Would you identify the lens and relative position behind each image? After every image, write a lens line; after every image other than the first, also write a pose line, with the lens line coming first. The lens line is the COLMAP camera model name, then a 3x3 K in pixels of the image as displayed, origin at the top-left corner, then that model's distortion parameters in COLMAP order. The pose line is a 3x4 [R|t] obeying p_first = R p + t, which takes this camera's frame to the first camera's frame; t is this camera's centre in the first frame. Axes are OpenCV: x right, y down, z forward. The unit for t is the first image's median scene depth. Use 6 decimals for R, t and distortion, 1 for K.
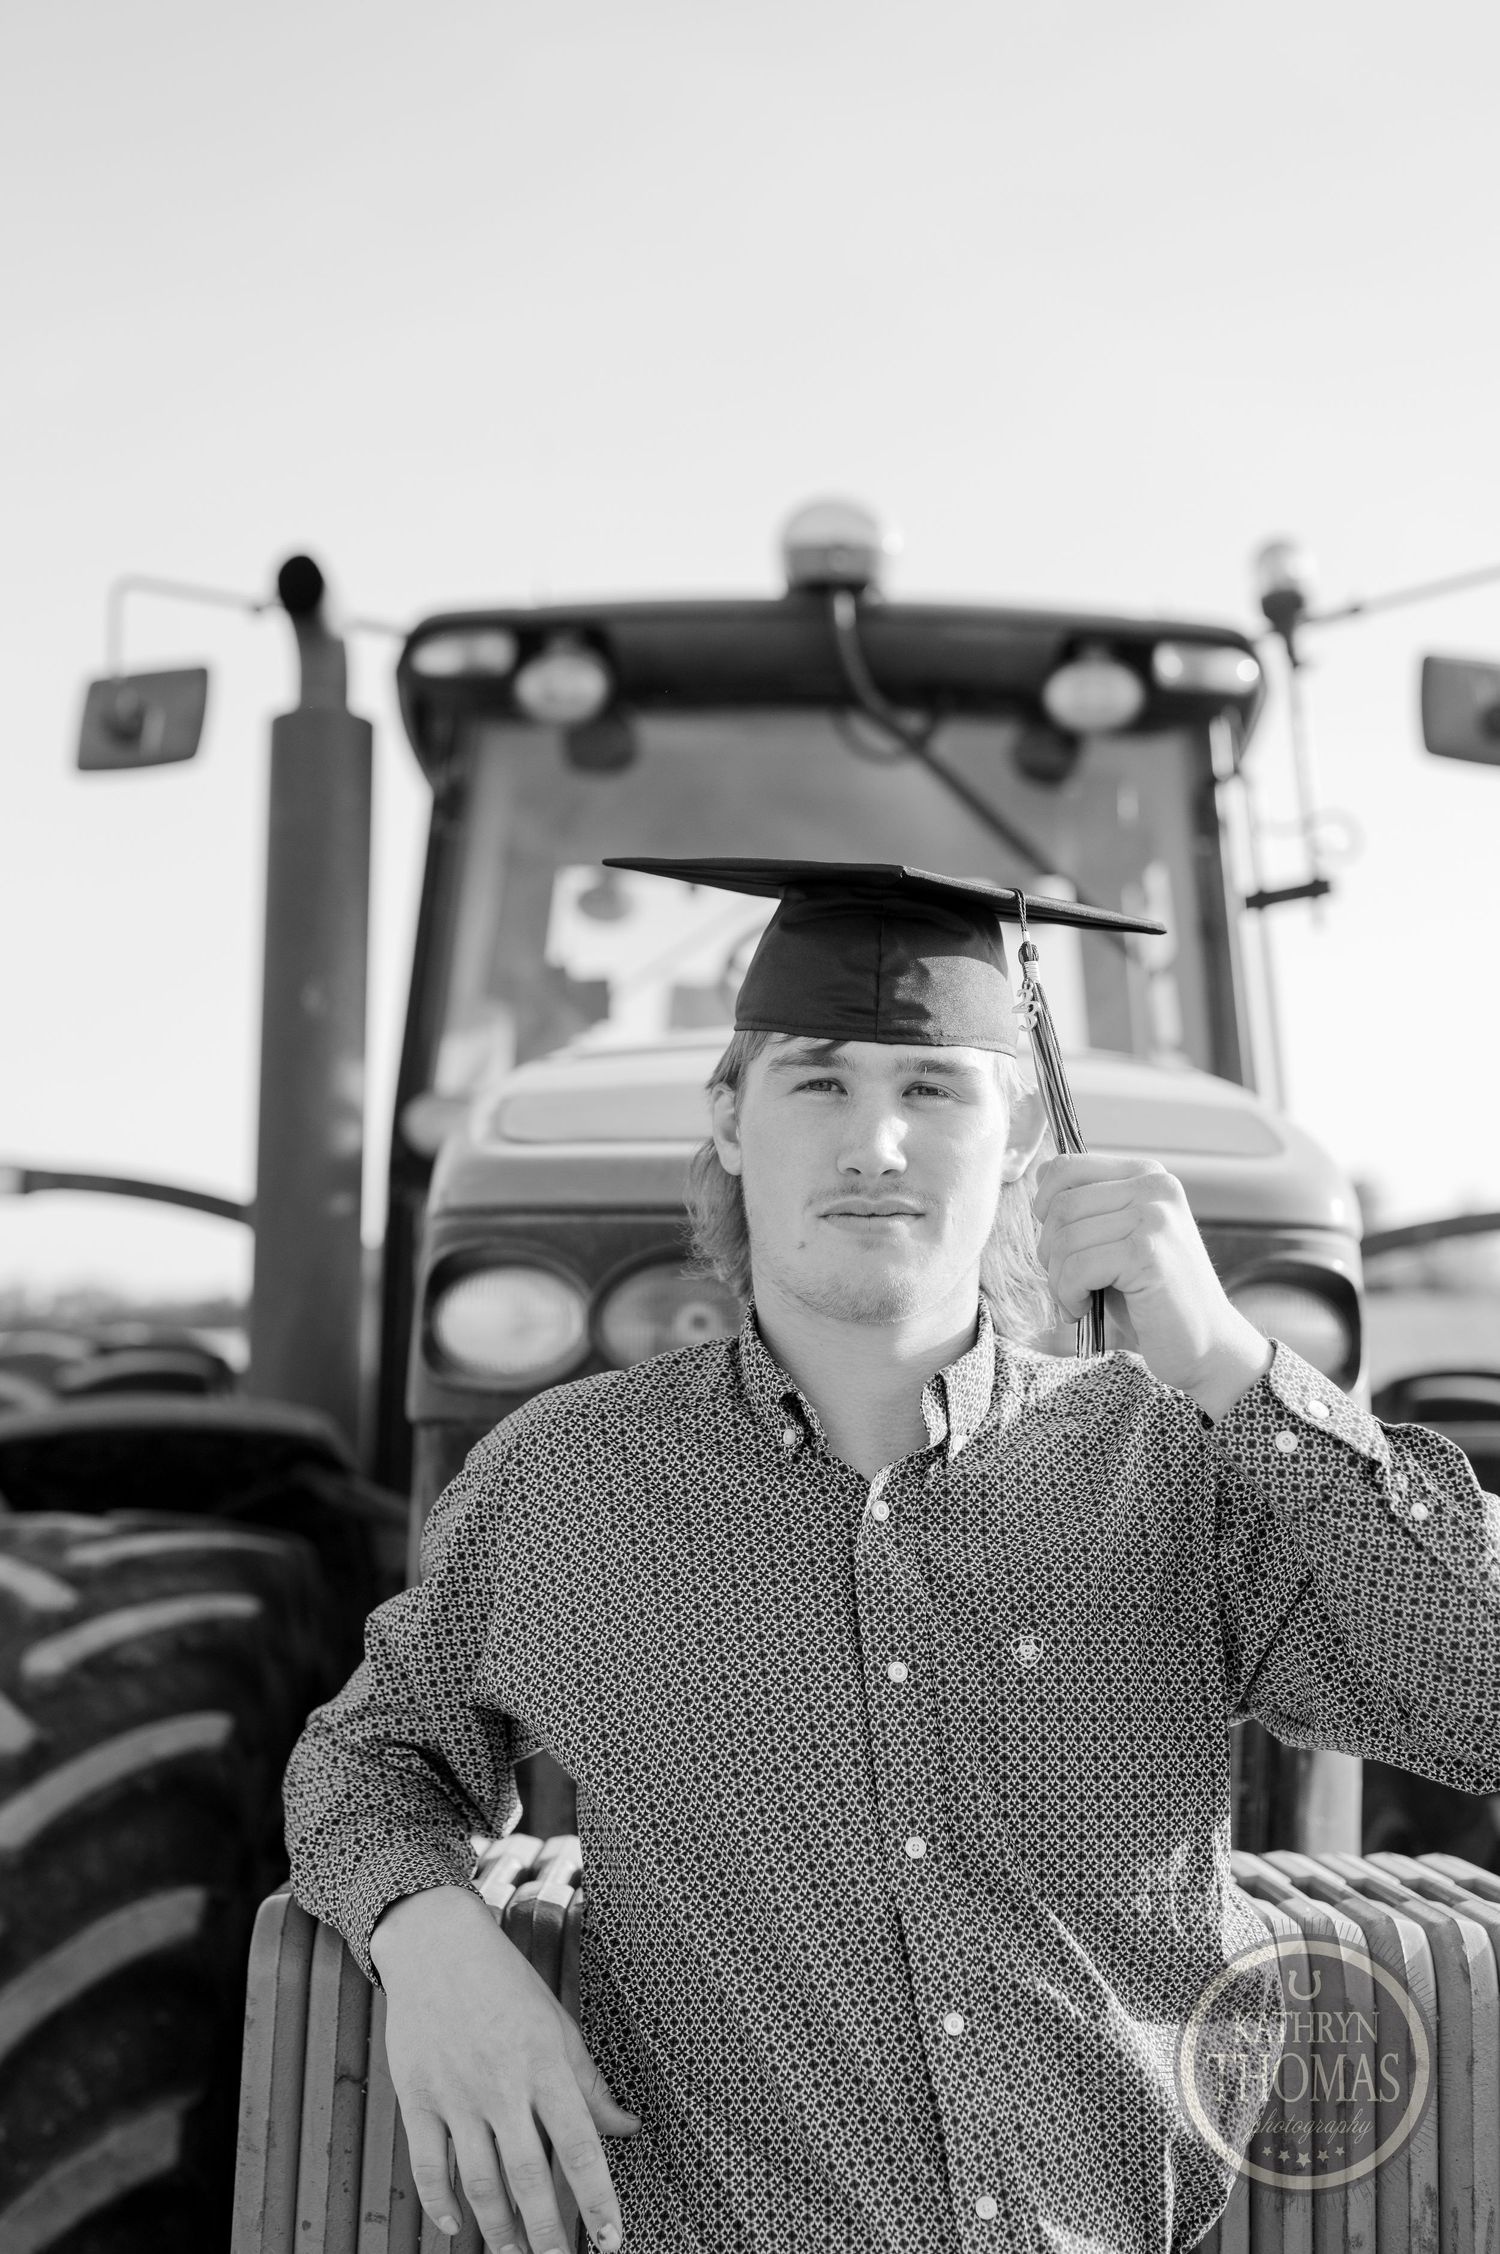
lens RADIAL K [[3160.4, 0, 747.0], [0, 3160.4, 1125.5], [0, 0, 1]] dist [-0.006150, 0.028952]
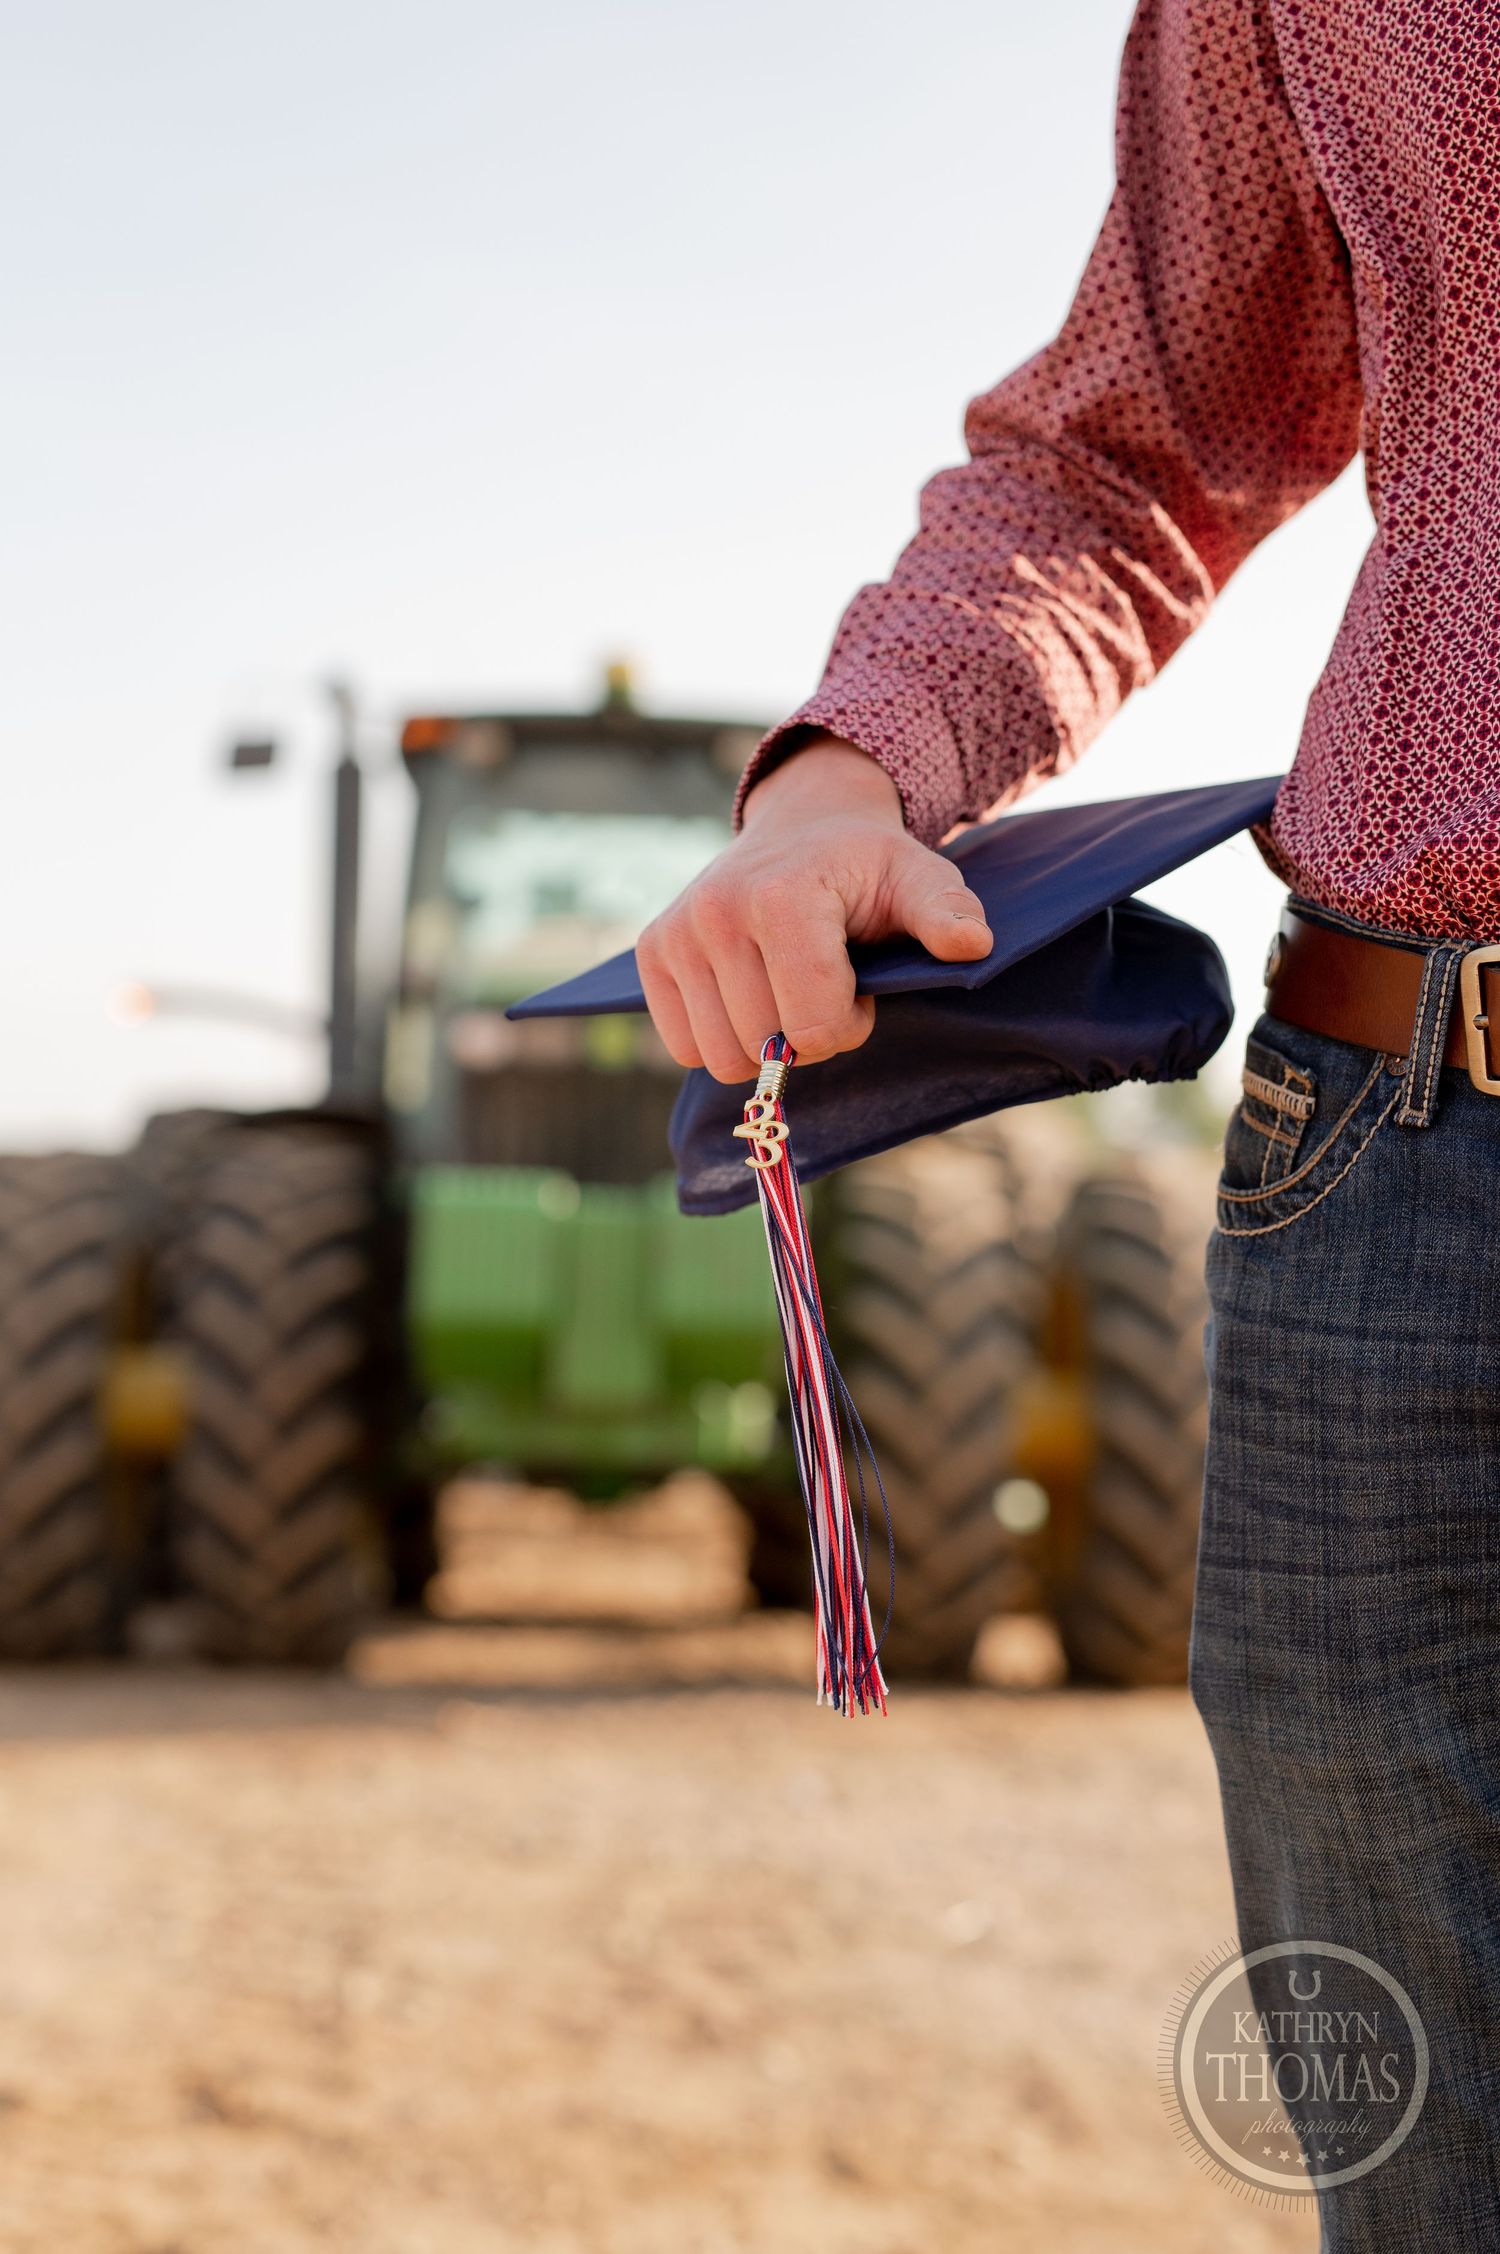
lens RADIAL K [[3191.1, 0, 738.7], [0, 3191.1, 1126.5], [0, 0, 1]] dist [0.007846, 0.035954]
pose [[0.998919, 0.007712, 0.045840, 0.013130], [-0.009717, 0.998998, 0.043676, 0.005011], [-0.045458, -0.044075, 0.997993, -0.964014]]
